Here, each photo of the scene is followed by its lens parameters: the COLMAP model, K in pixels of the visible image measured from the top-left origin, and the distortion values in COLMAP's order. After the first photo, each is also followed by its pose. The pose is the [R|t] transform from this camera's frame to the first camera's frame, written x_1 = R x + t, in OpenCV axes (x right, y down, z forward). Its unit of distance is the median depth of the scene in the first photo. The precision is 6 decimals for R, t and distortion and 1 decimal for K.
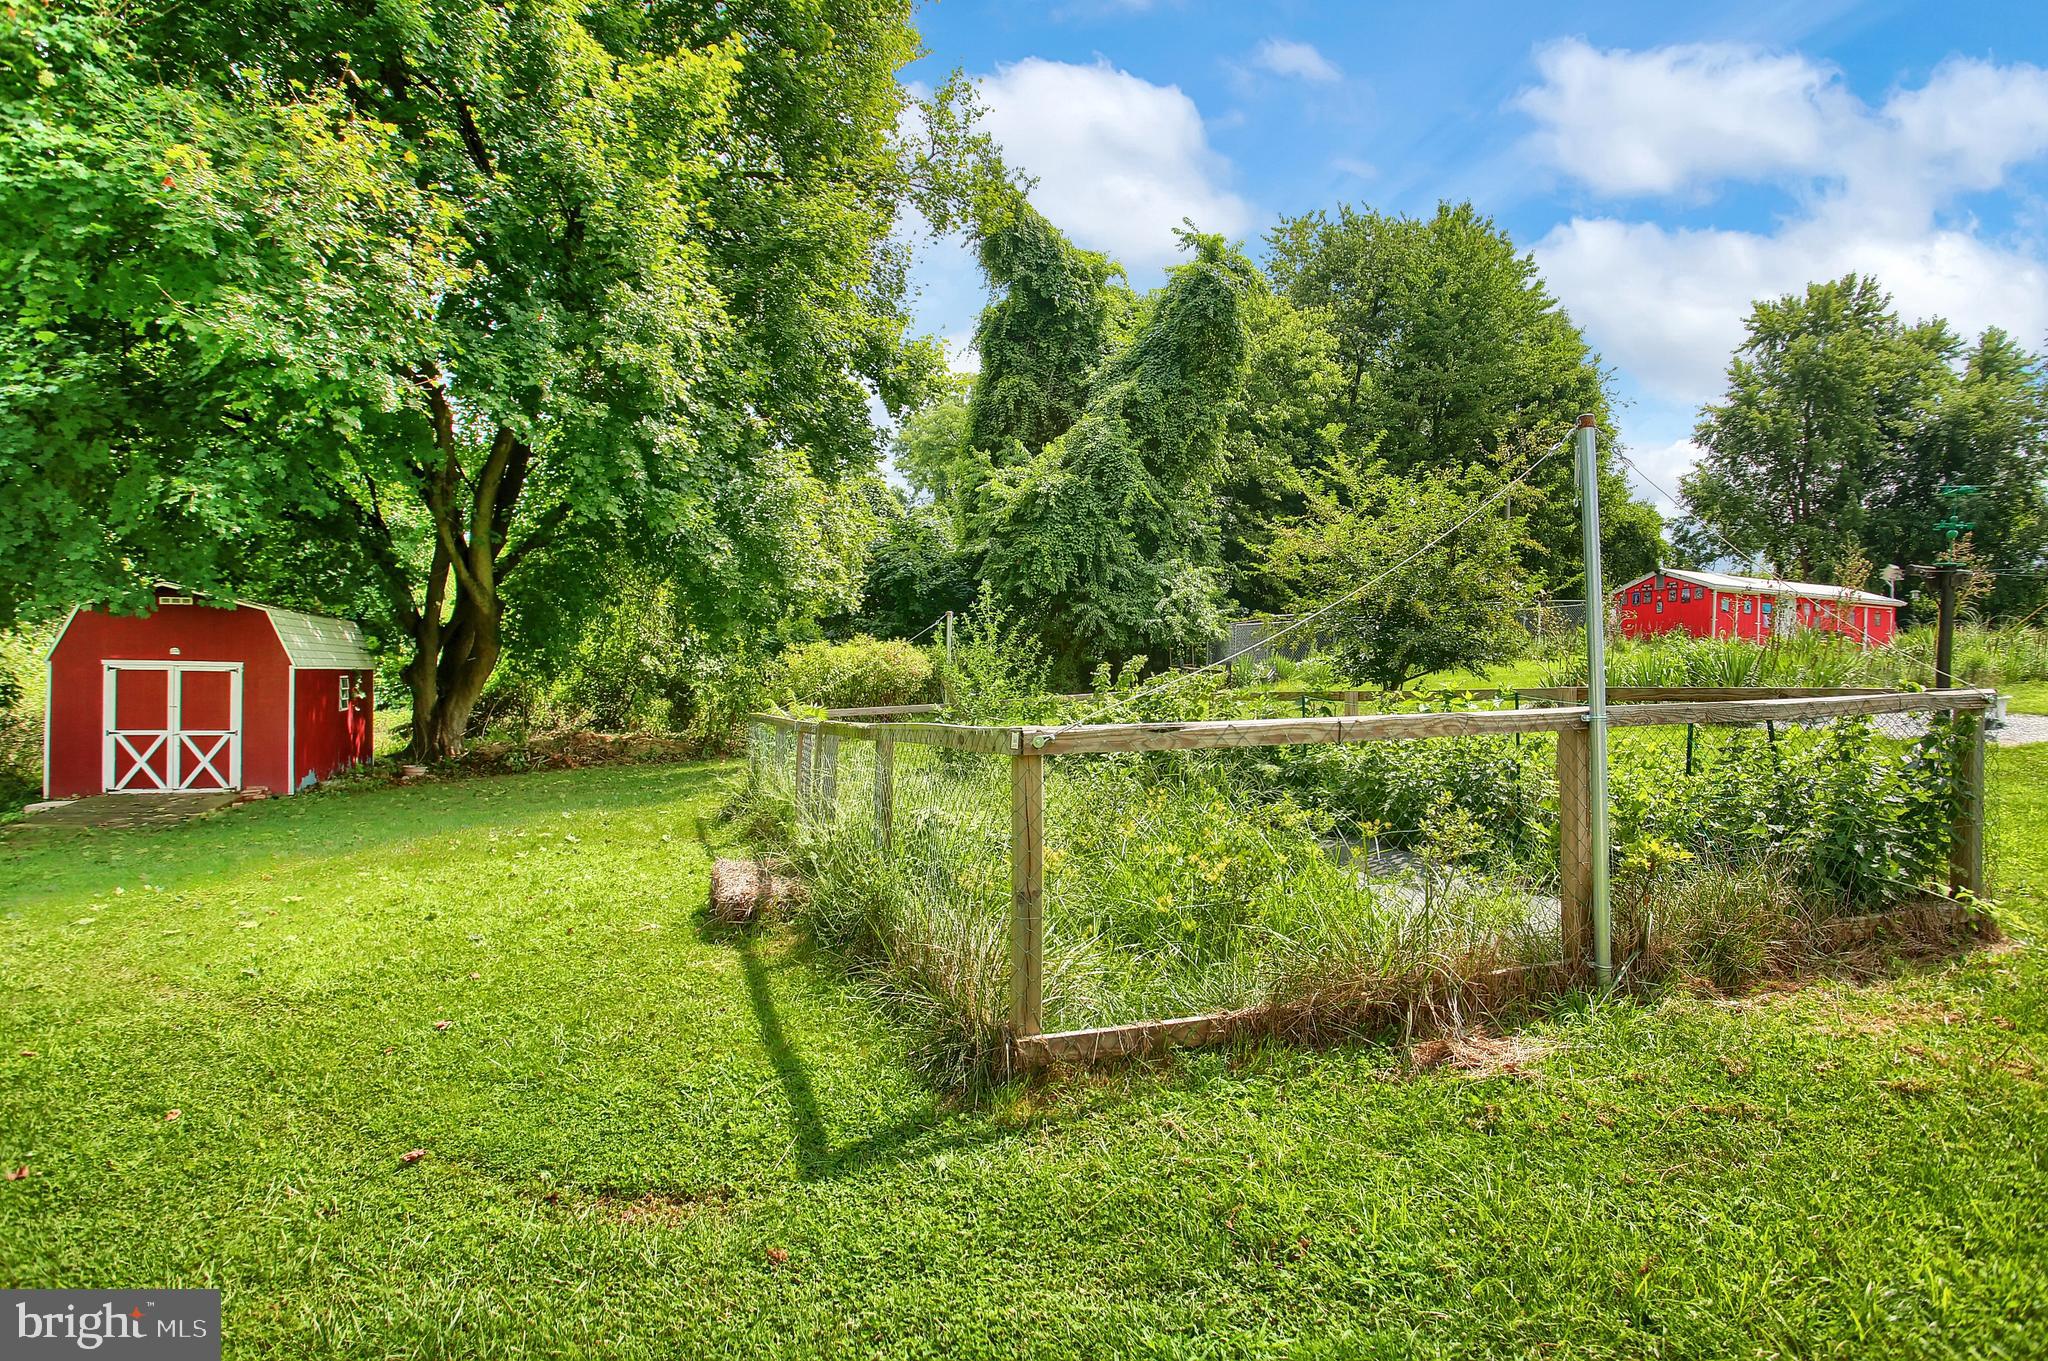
lens RADIAL K [[1037.9, 0, 1081.2], [0, 1037.9, 682.3], [0, 0, 1]] dist [-0.048117, 0.005499]
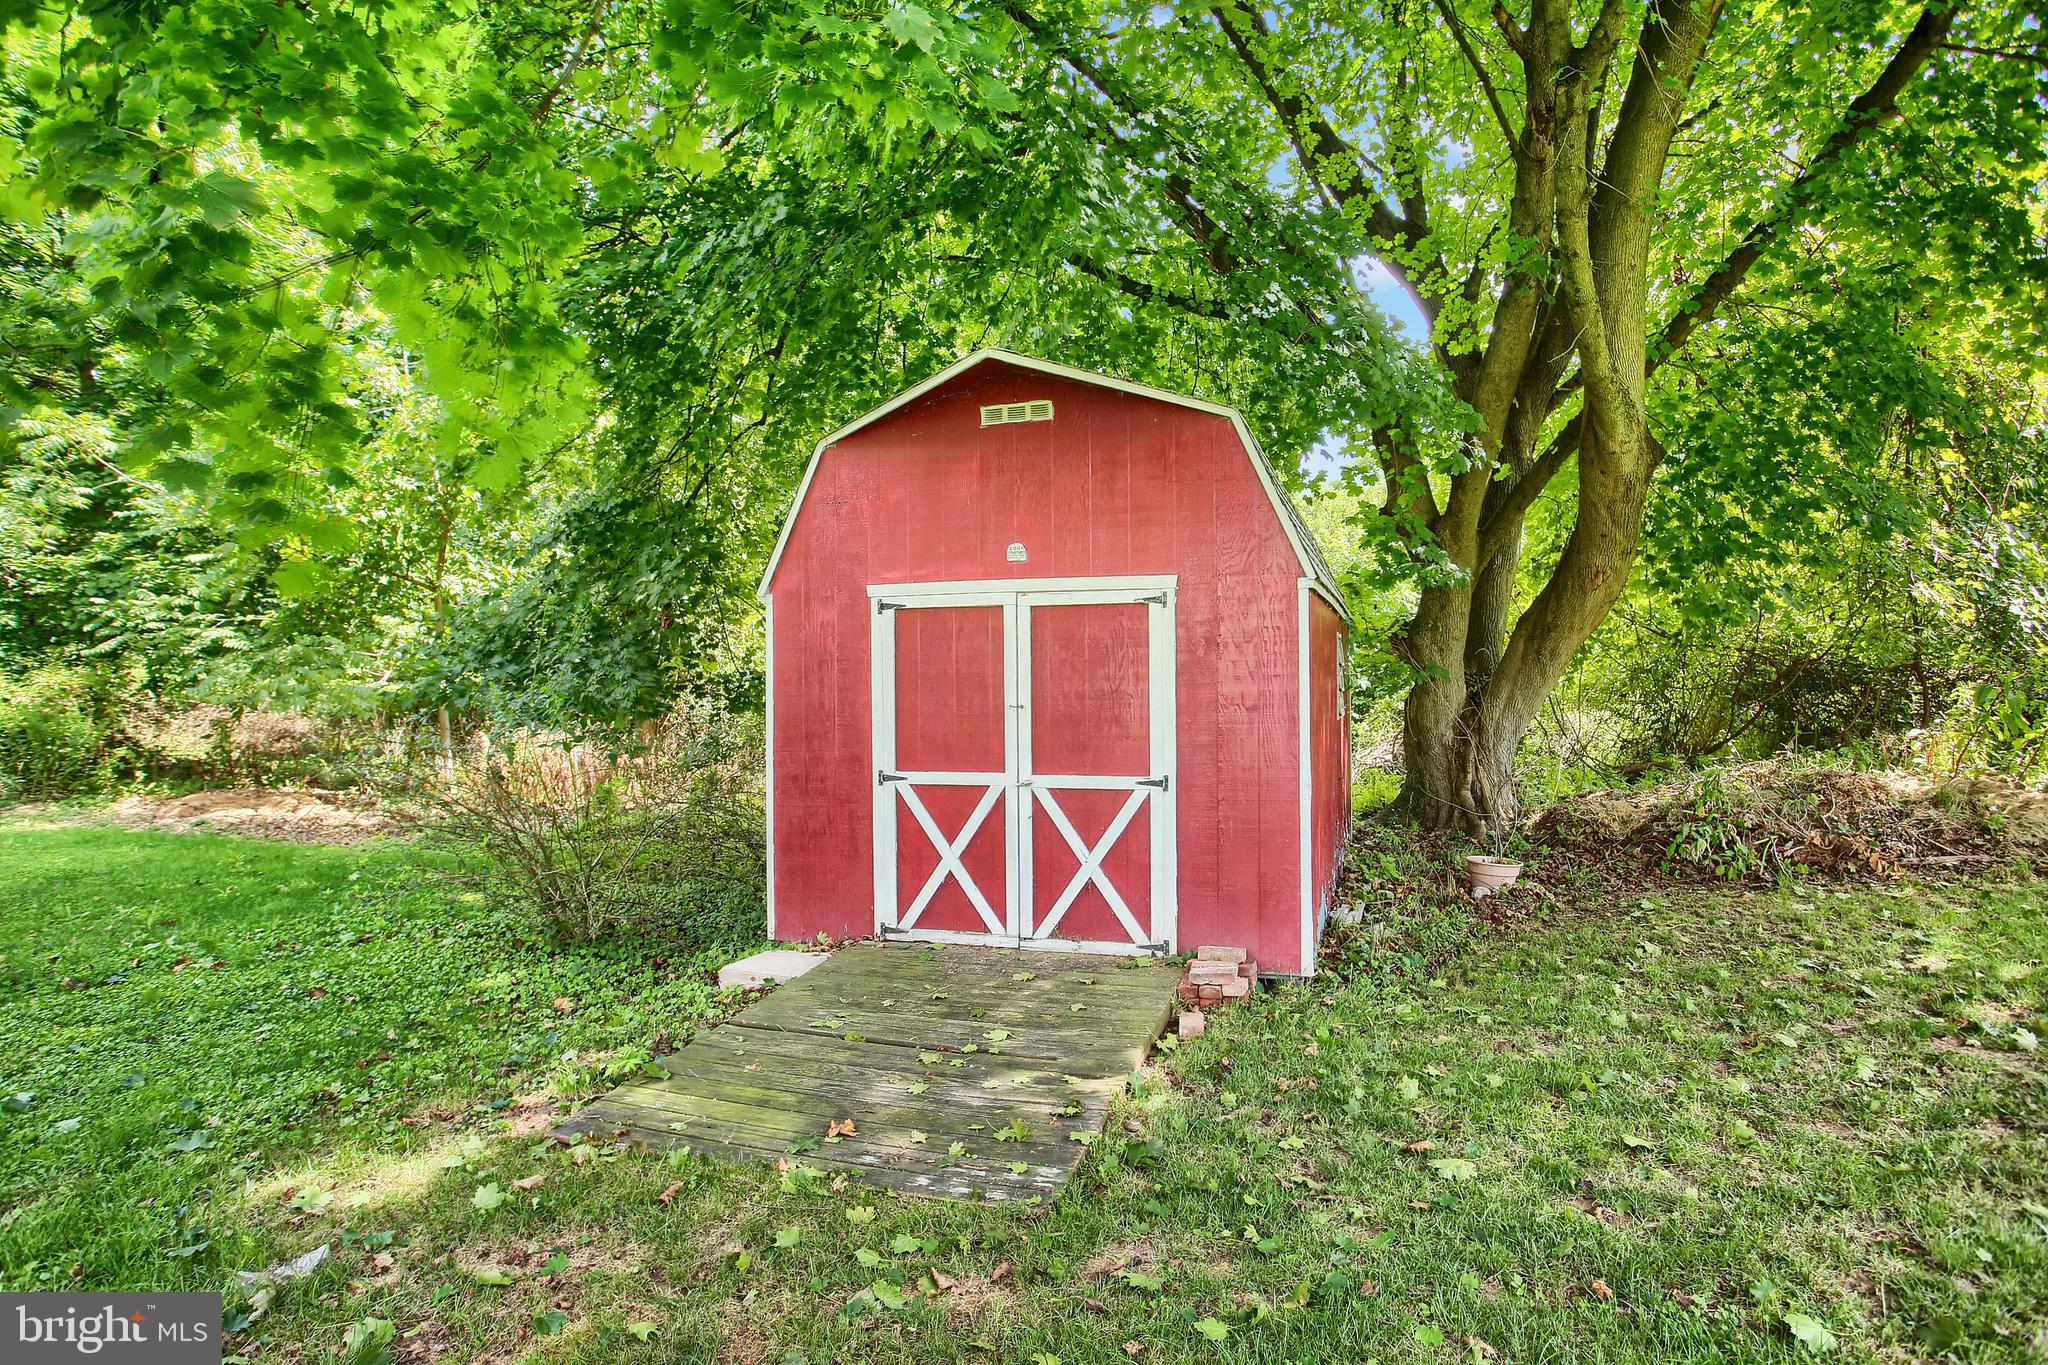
lens RADIAL K [[1037.9, 0, 1020.9], [0, 1037.9, 683.3], [0, 0, 1]] dist [-0.048117, 0.005499]
pose [[0.741886, -0.033748, -0.669676, -0.648568], [0.019559, 0.999397, -0.028696, 0.026035], [0.670241, 0.008191, 0.742098, 0.715655]]
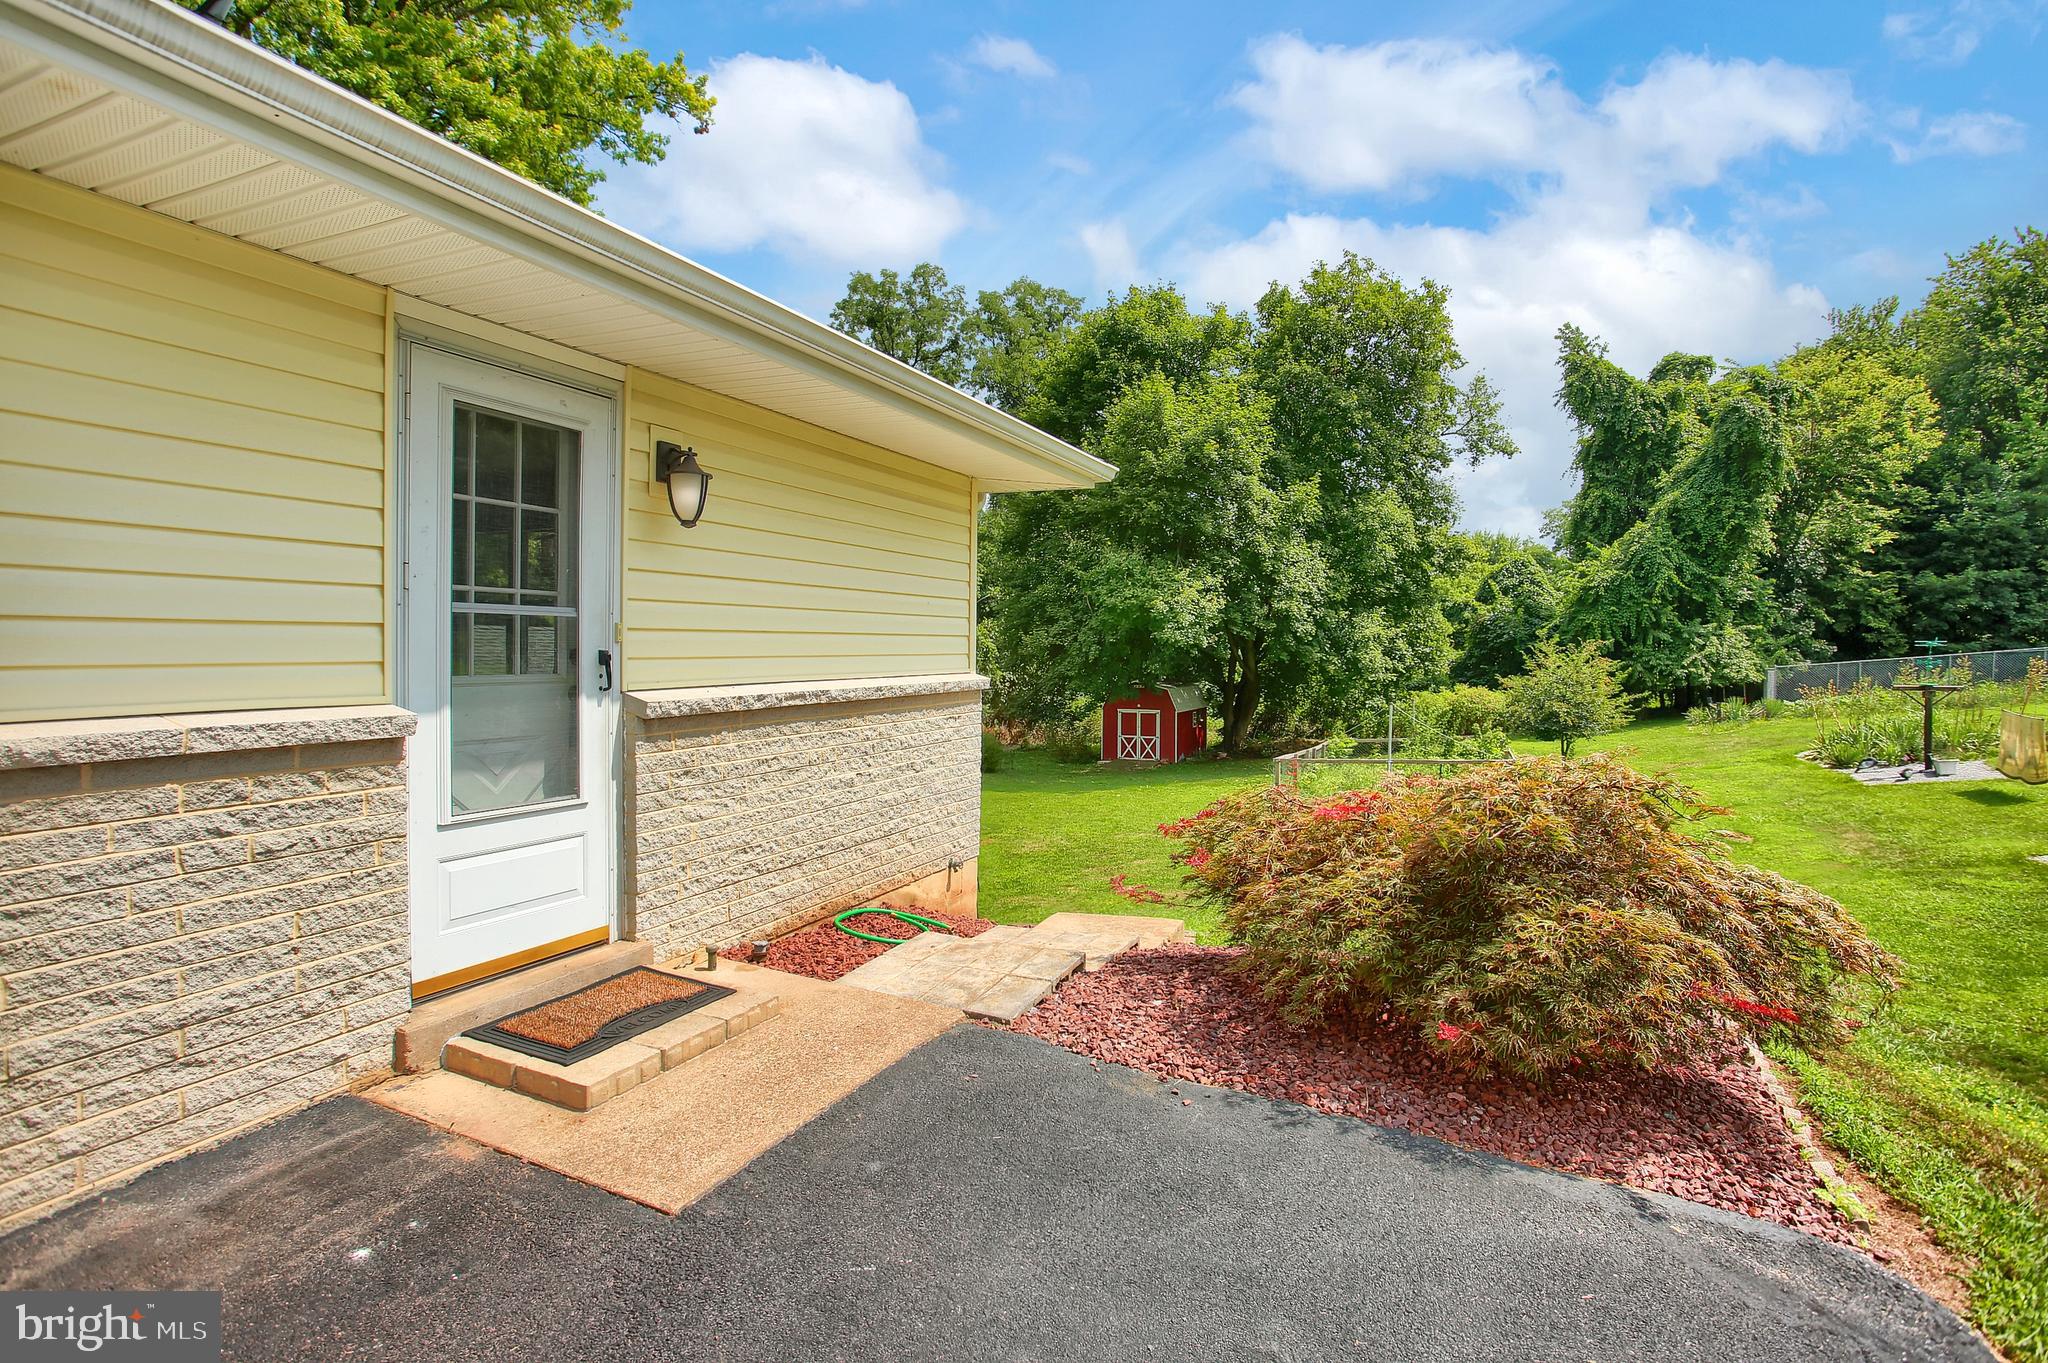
lens RADIAL K [[1037.9, 0, 1017.1], [0, 1037.9, 674.8], [0, 0, 1]] dist [-0.048117, 0.005499]
pose [[0.694759, -0.001125, -0.719242, 0.822243], [0.003777, 0.999991, 0.002083, -0.117965], [0.719232, -0.004164, 0.694757, -1.110867]]
